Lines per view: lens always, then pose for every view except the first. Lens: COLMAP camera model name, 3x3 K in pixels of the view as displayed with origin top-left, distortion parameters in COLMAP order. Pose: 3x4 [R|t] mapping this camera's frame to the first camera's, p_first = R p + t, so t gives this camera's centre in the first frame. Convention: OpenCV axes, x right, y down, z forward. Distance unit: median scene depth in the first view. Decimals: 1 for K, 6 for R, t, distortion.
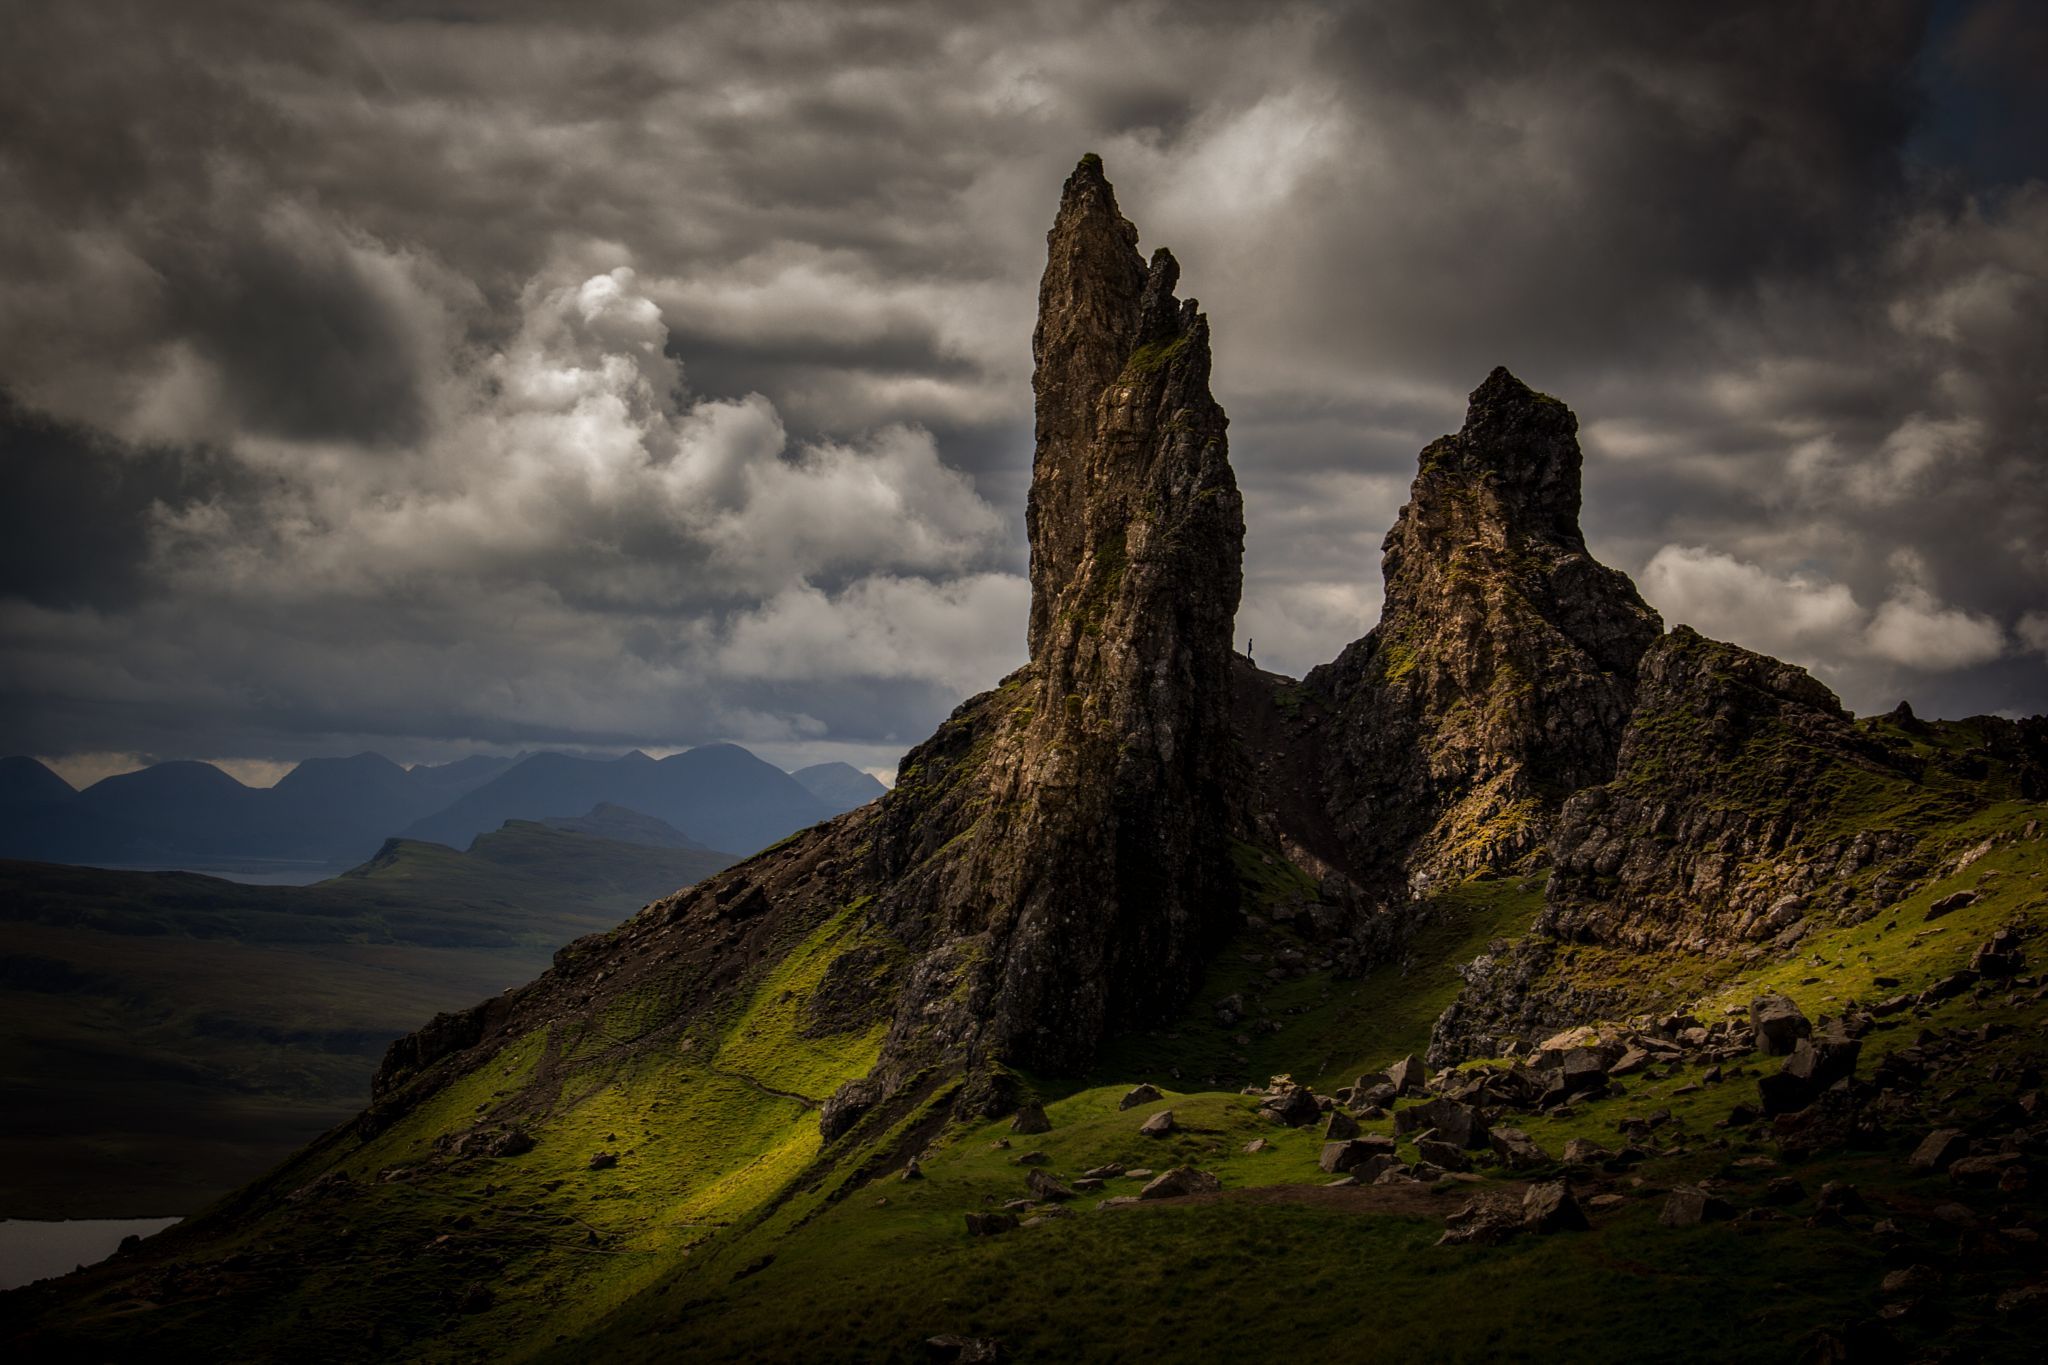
lens RADIAL K [[3990.6, 0, 1031.4], [0, 3990.6, 694.9], [0, 0, 1]] dist [0.293404, 0.000000]
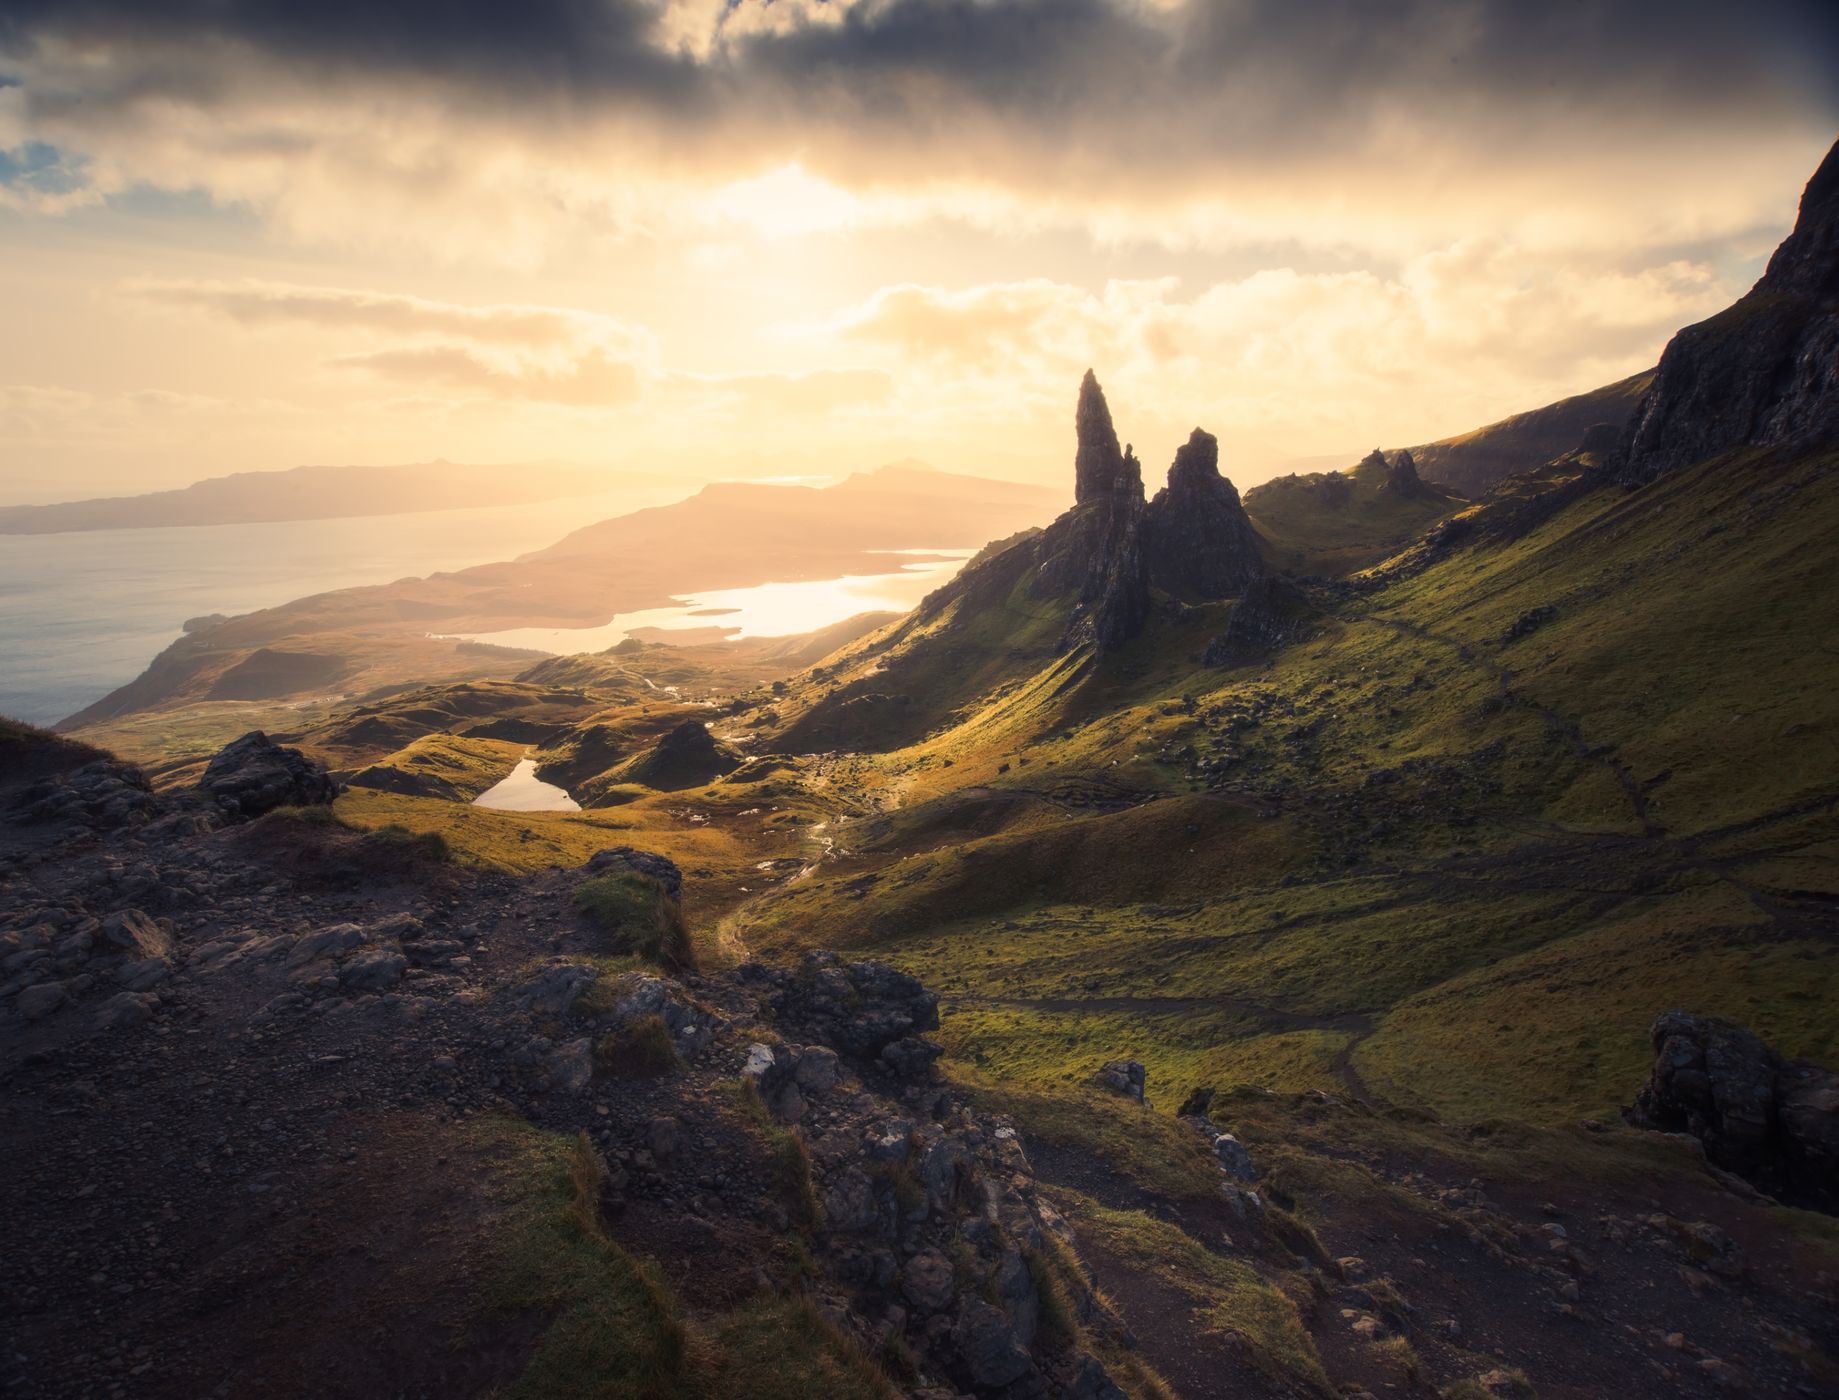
lens RADIAL K [[1116.9, 0, 884.5], [0, 1116.9, 696.6], [0, 0, 1]] dist [0.007095, 0.015117]
pose [[0.991570, -0.015374, -0.128658, -0.057332], [0.046135, 0.969754, 0.239686, -0.109516], [0.121082, -0.243601, 0.962288, -0.187779]]
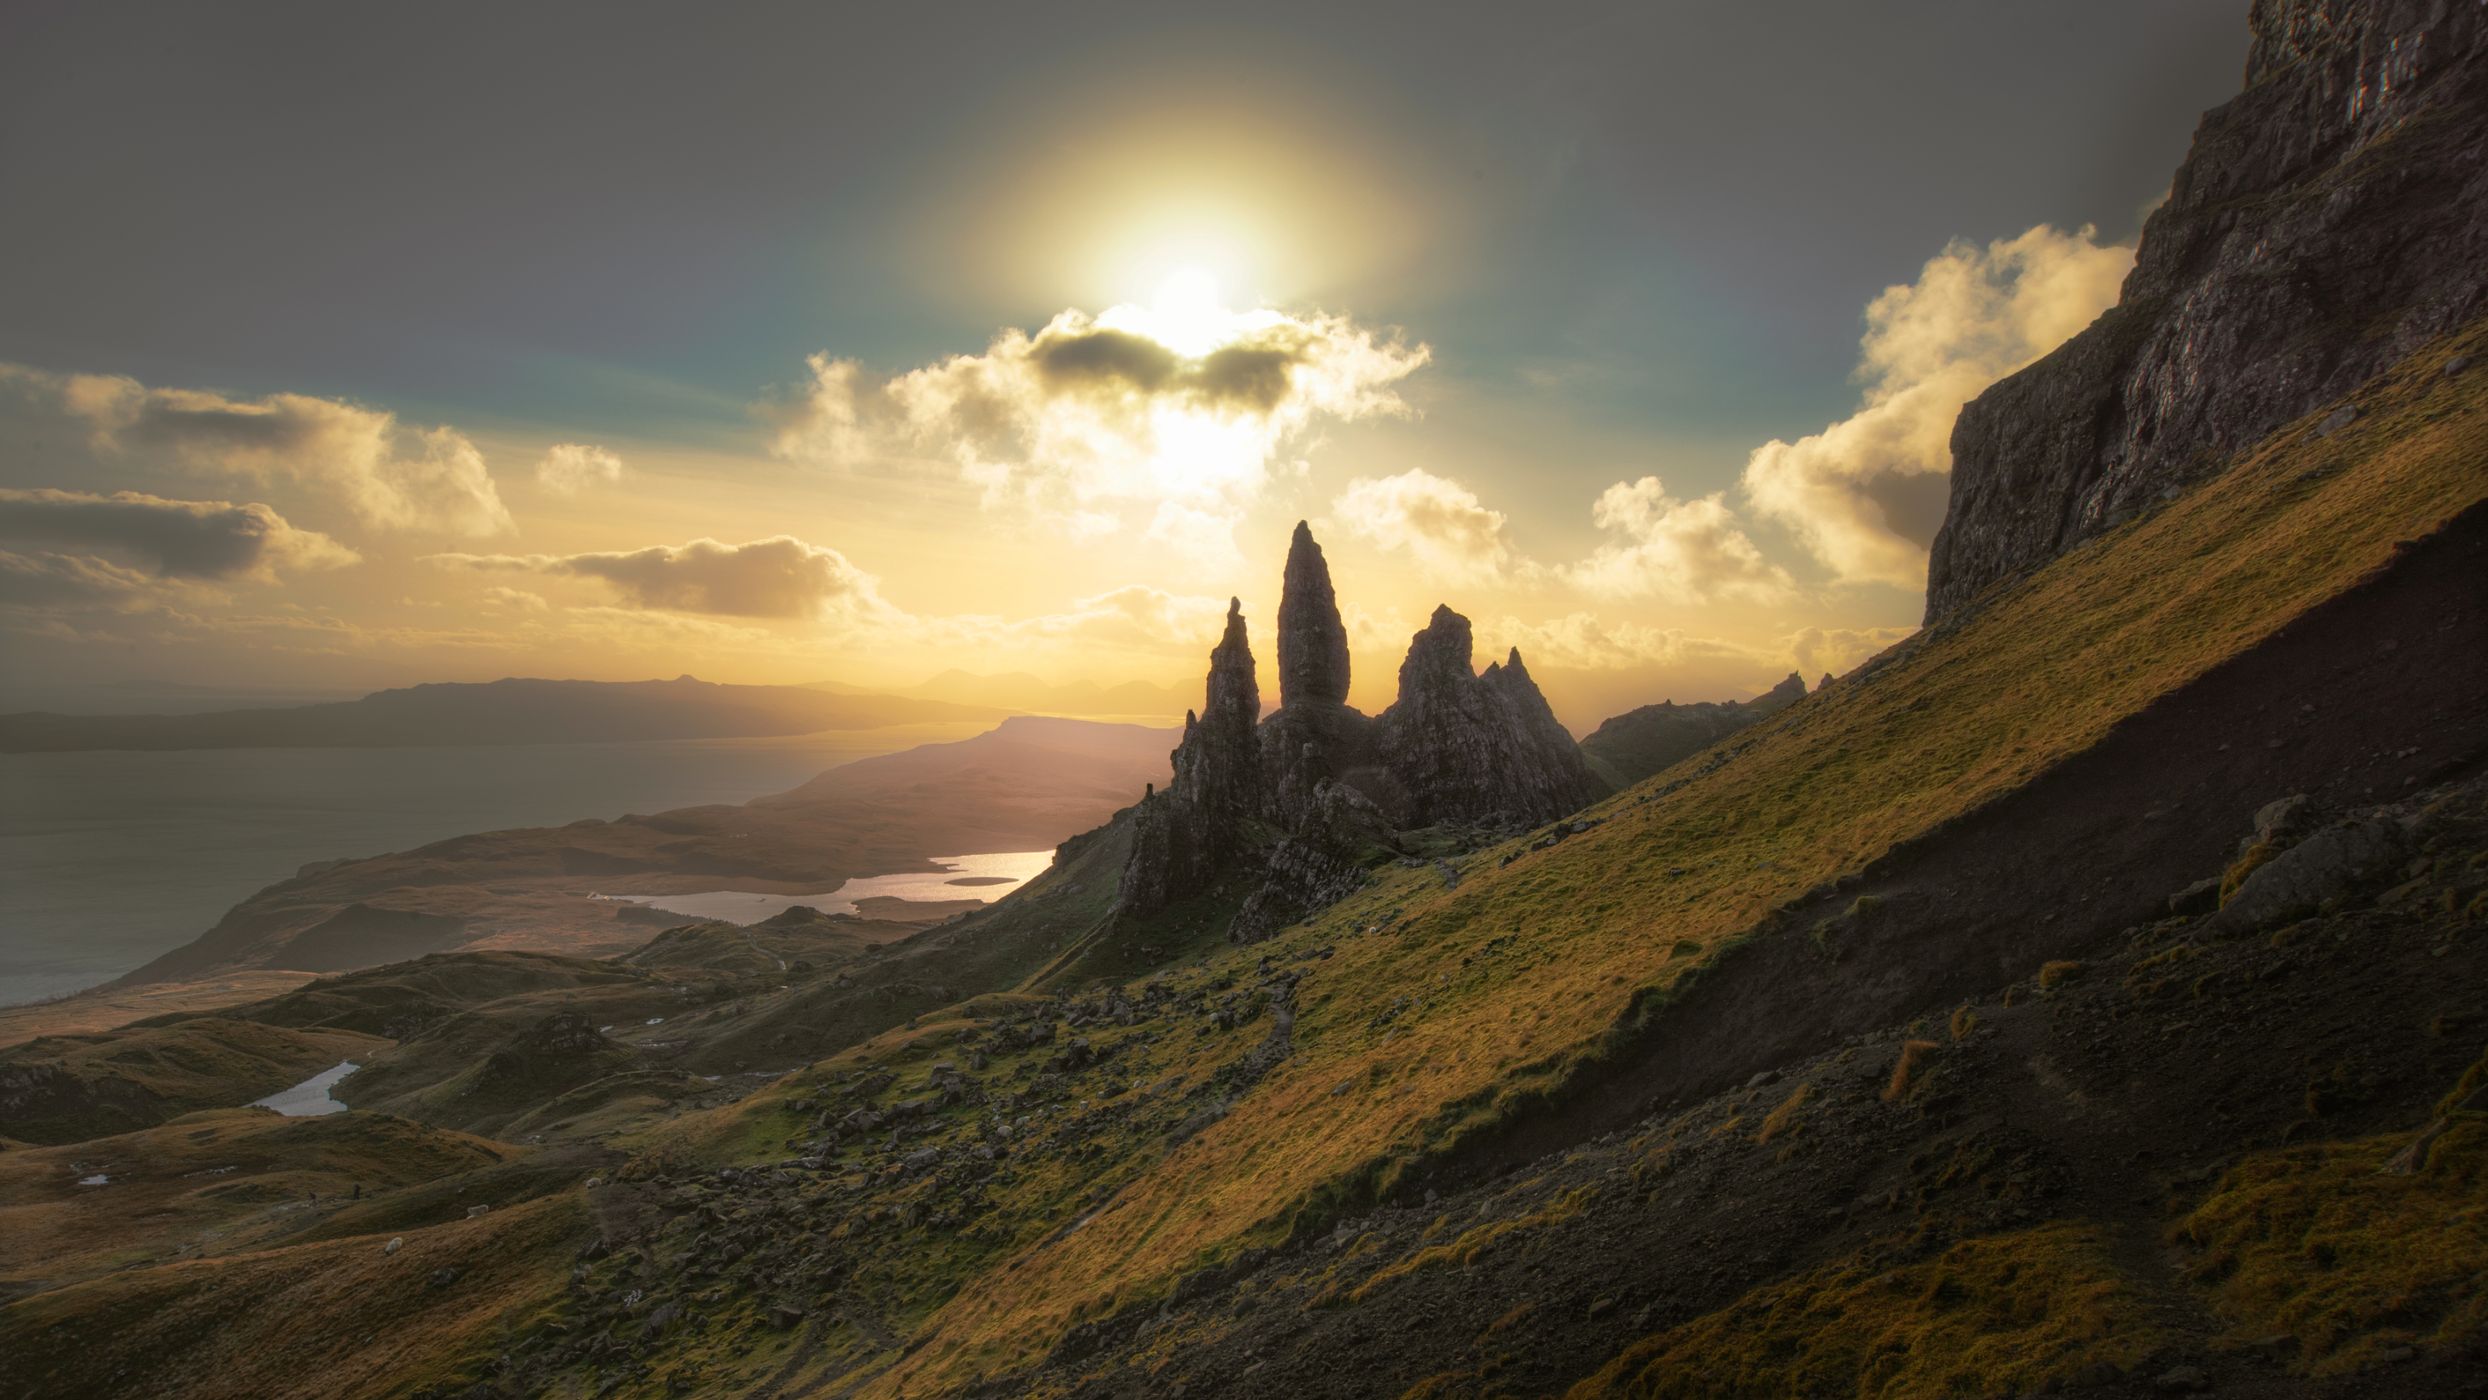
lens RADIAL K [[1467.5, 0, 1222.1], [0, 1467.5, 817.9], [0, 0, 1]] dist [0.003817, 0.001360]
pose [[0.987891, 0.007742, -0.154954, 0.133074], [0.009843, 0.993614, 0.112401, -0.054935], [0.154834, -0.112566, 0.981507, 0.004274]]
